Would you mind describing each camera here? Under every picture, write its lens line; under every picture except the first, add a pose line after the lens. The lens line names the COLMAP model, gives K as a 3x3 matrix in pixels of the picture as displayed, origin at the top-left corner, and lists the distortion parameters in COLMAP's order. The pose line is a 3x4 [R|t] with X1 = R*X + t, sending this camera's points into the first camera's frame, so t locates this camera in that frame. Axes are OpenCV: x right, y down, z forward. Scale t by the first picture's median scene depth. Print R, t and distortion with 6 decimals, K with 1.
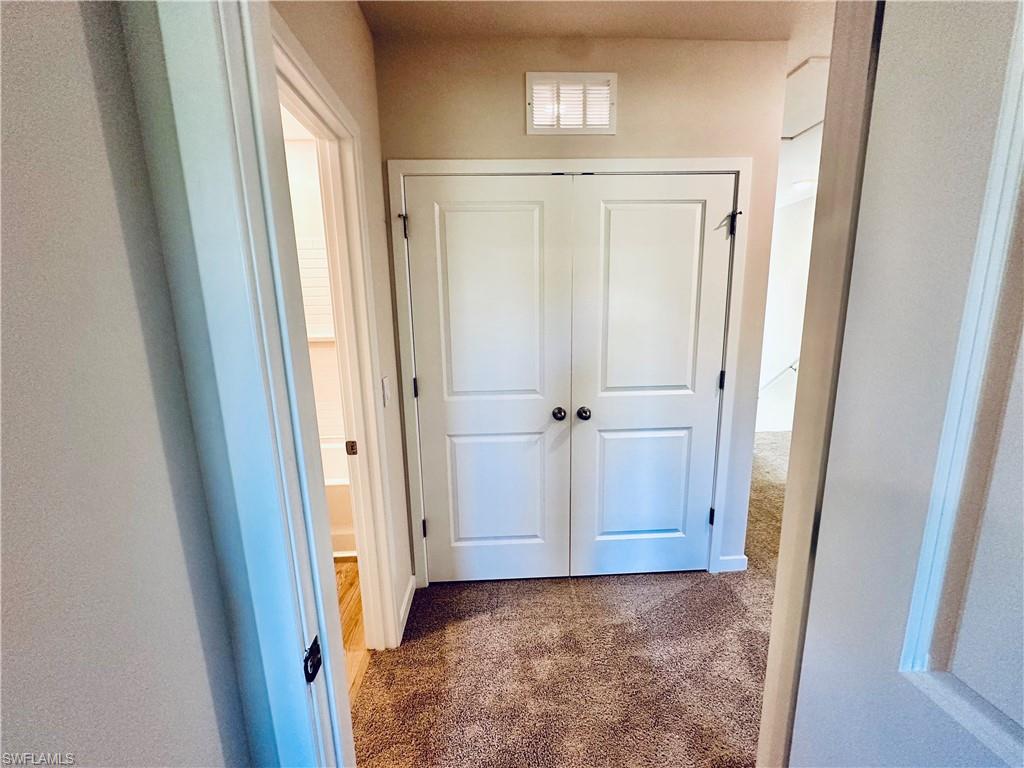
lens RADIAL K [[409.0, 0, 511.0], [0, 409.0, 381.3], [0, 0, 1]] dist [-0.000411, 0.000031]
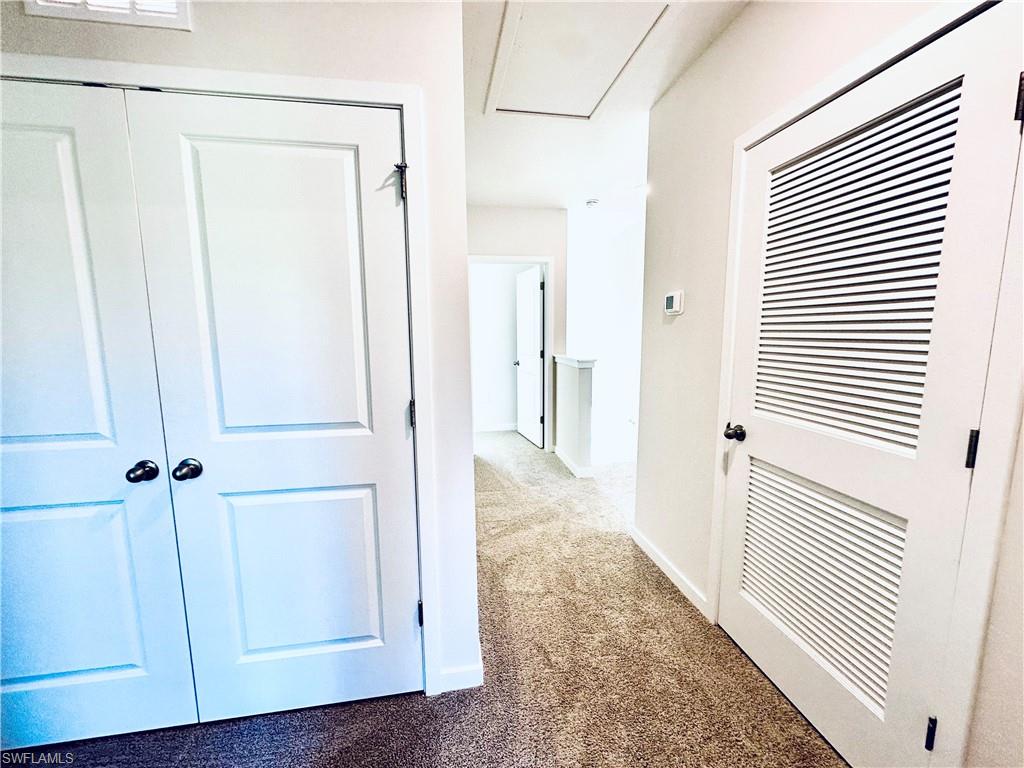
lens RADIAL K [[414.5, 0, 512.0], [0, 414.5, 387.4], [0, 0, 1]] dist [-0.001193, -0.000088]
pose [[0.992925, -0.006093, 0.118583, 0.601375], [0.012006, 0.998716, -0.049209, -0.010601], [-0.118131, 0.050285, 0.991724, 0.296812]]
